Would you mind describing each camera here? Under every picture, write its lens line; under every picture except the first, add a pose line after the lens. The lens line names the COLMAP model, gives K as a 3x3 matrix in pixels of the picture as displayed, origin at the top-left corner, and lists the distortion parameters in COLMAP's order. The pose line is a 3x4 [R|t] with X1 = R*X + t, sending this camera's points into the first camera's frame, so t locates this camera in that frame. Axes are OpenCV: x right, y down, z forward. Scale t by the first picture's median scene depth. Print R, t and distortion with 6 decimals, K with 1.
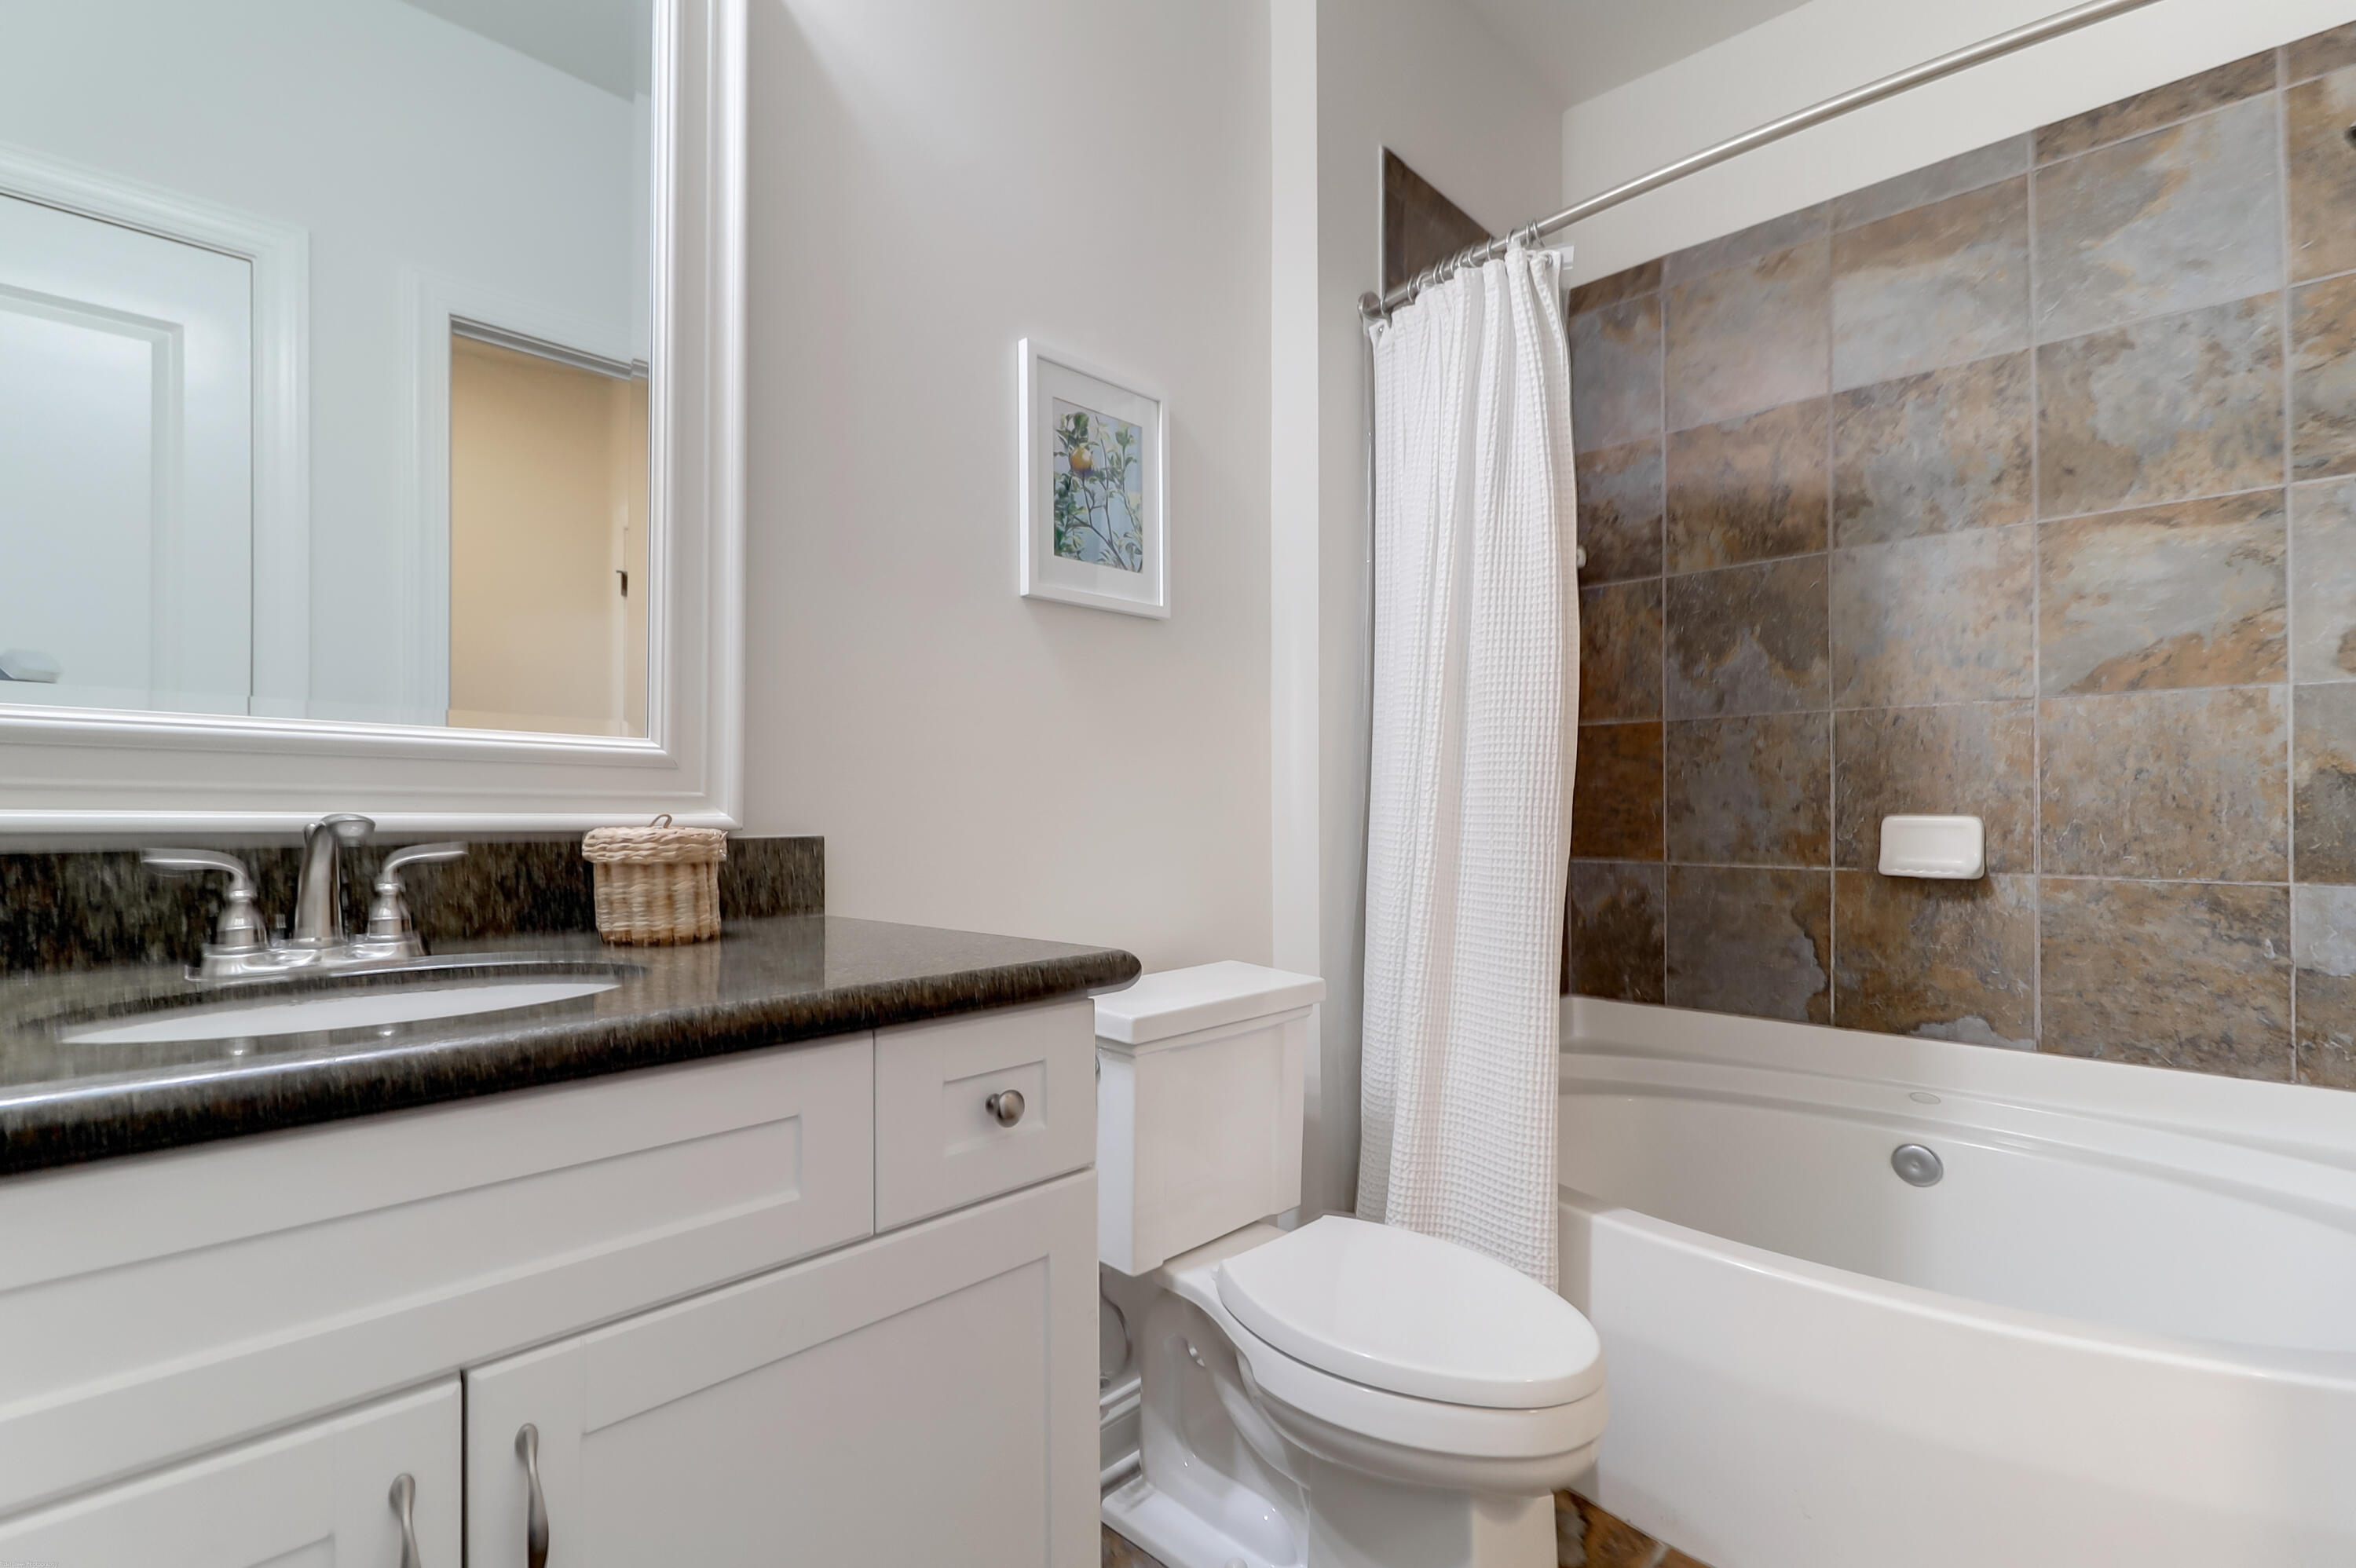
lens RADIAL K [[1092.1, 0, 1177.6], [0, 1092.1, 801.1], [0, 0, 1]] dist [0.022672, -0.000181]
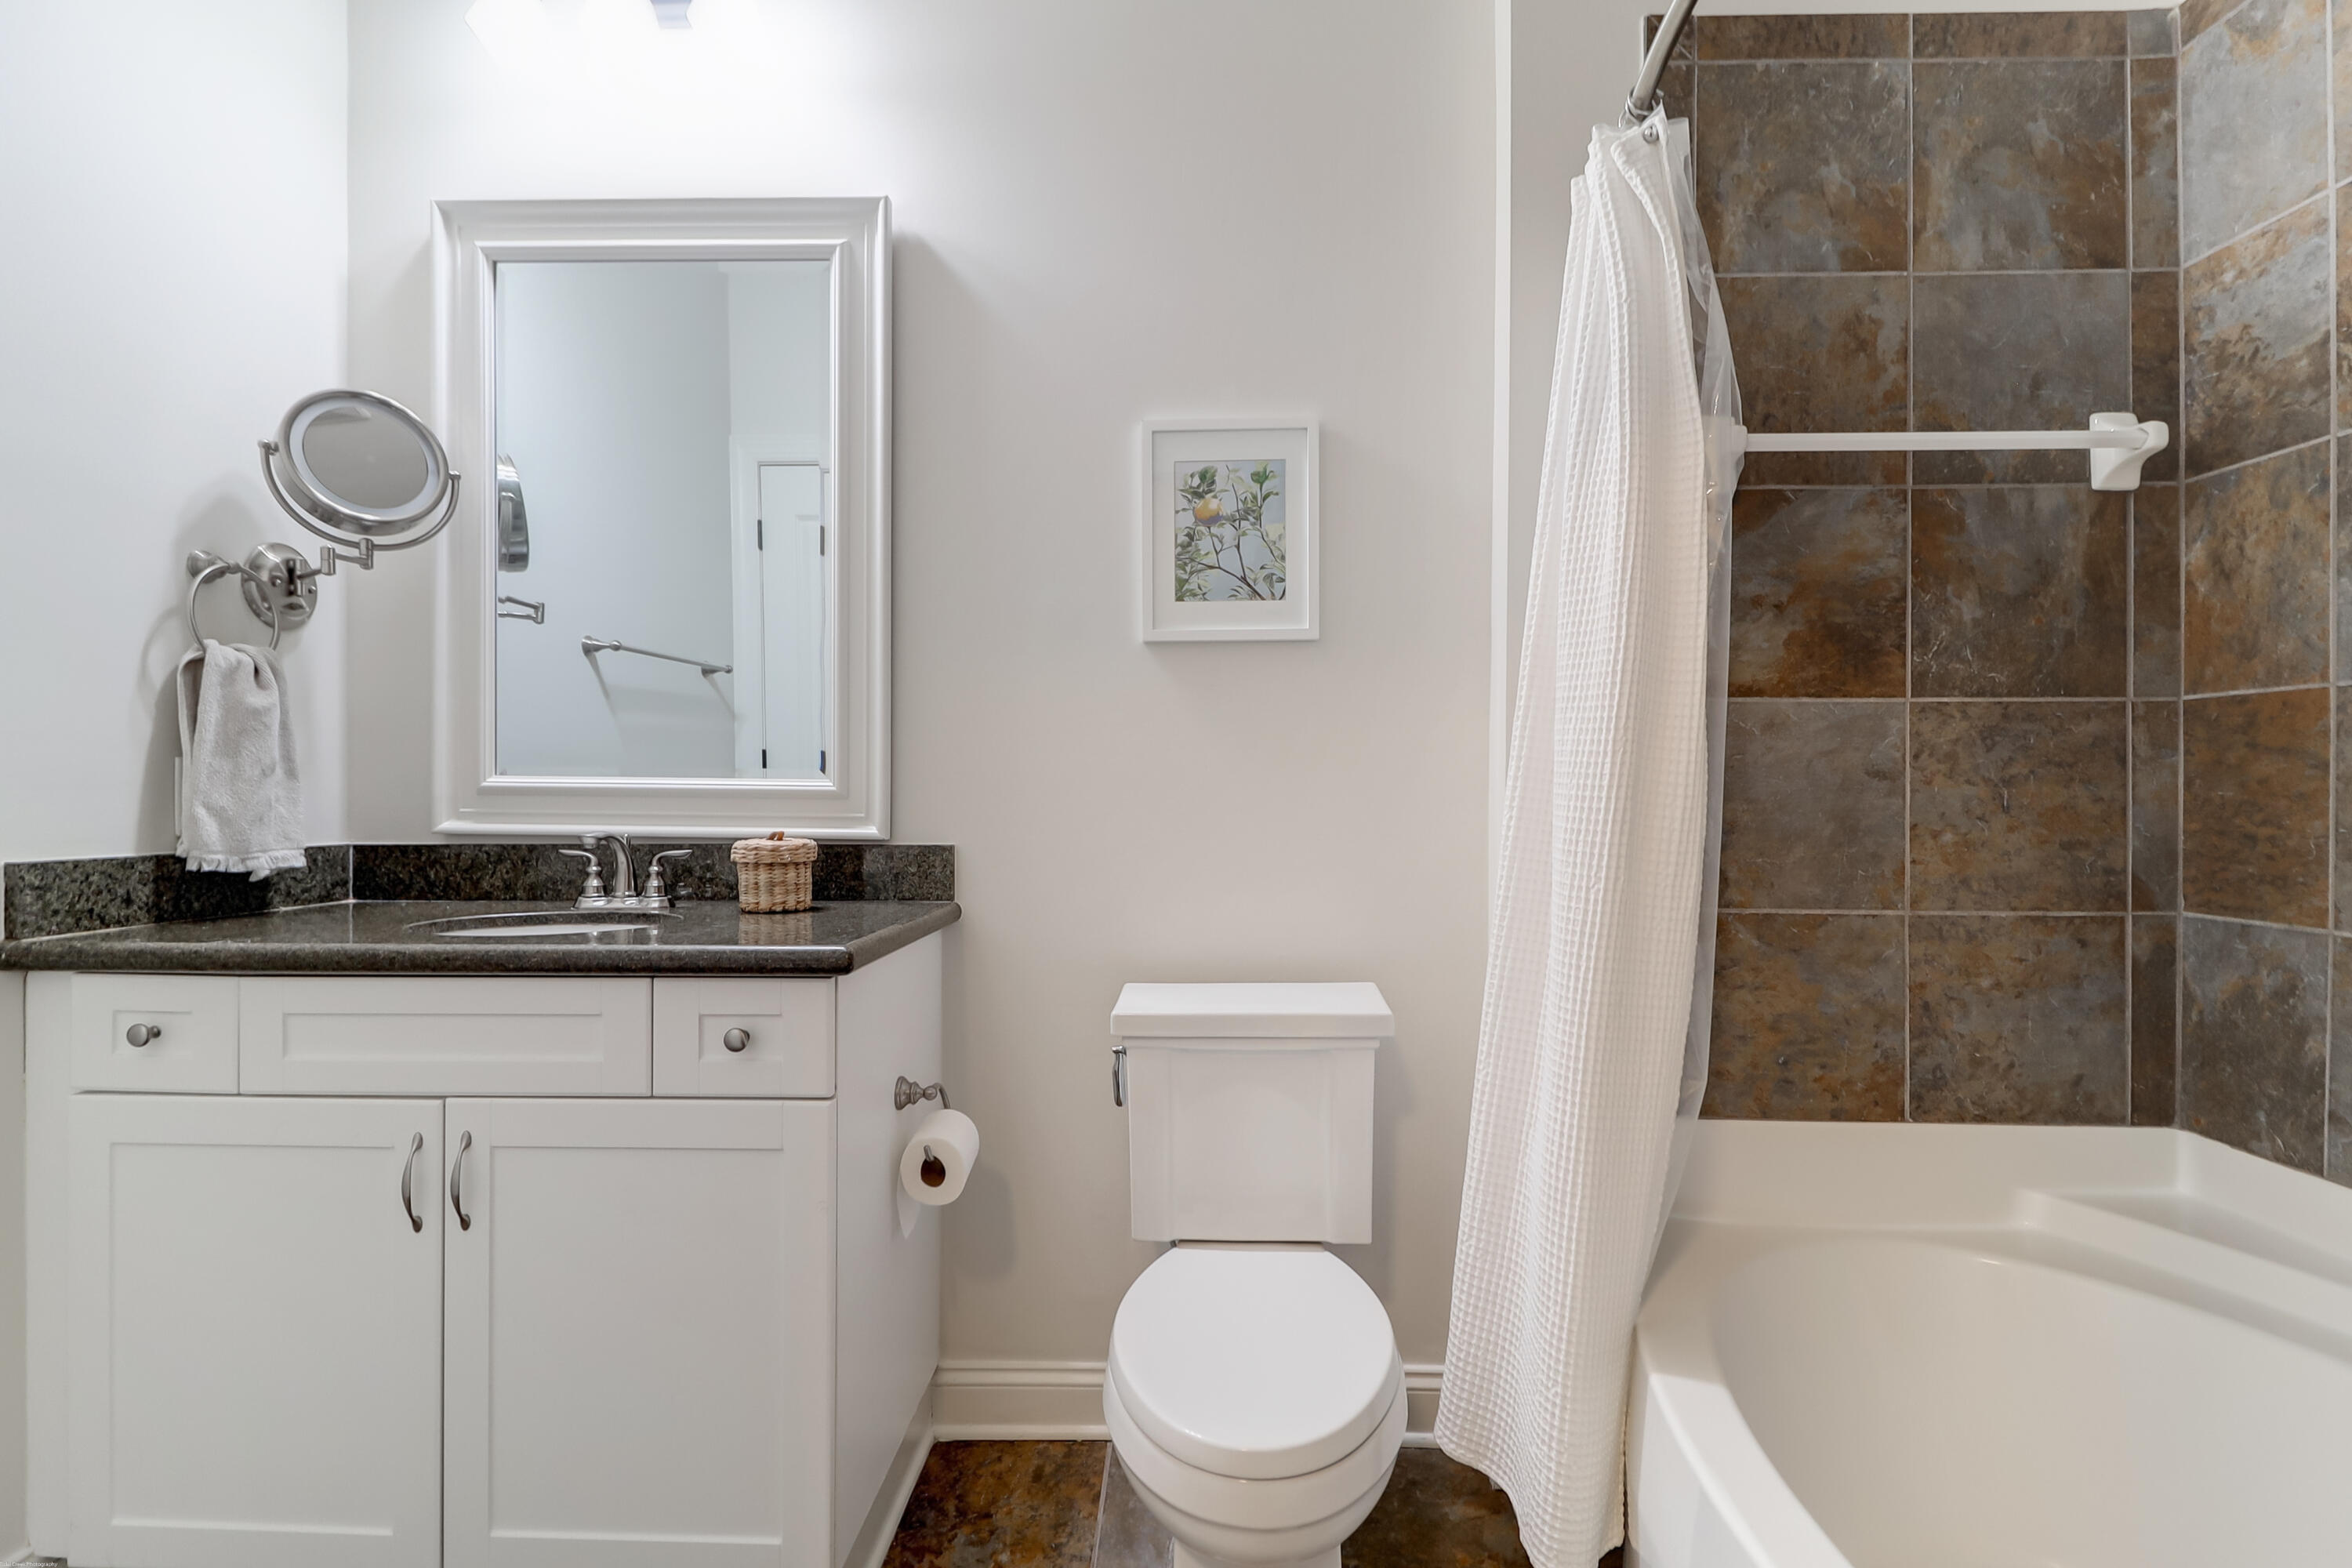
lens RADIAL K [[1128.3, 0, 1176.0], [0, 1128.3, 784.0], [0, 0, 1]] dist [0.015999, -0.000647]
pose [[0.667525, 0.002319, -0.744584, 0.732285], [0.003791, 0.999972, 0.006513, -0.042605], [0.744578, -0.007170, 0.667497, 0.212712]]
